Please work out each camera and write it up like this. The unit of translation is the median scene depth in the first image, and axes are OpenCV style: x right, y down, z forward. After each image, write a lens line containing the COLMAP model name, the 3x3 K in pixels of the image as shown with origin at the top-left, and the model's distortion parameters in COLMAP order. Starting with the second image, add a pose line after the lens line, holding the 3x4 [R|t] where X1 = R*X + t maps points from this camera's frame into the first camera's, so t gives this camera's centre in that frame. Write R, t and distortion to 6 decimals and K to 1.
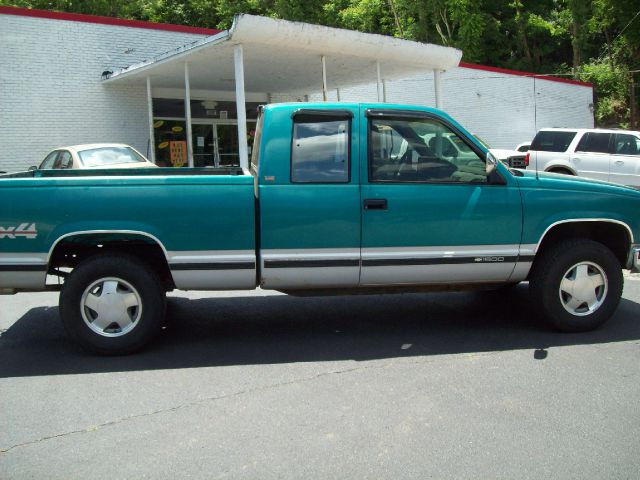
lens RADIAL K [[687.2, 0, 320.0], [0, 687.2, 240.0], [0, 0, 1]] dist [-0.189041, 0.151672]
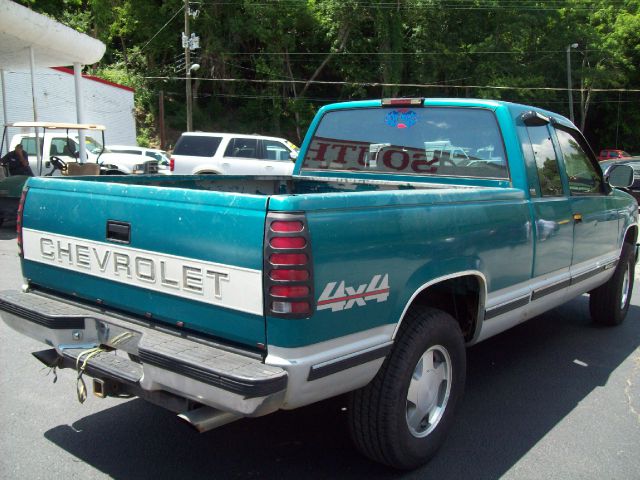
lens RADIAL K [[687.2, 0, 320.0], [0, 687.2, 240.0], [0, 0, 1]] dist [-0.189041, 0.151672]
pose [[0.715542, -0.061499, 0.695858, -0.825583], [0.066476, 0.997591, 0.019809, -0.065110], [-0.695400, 0.032084, 0.717907, 0.600319]]
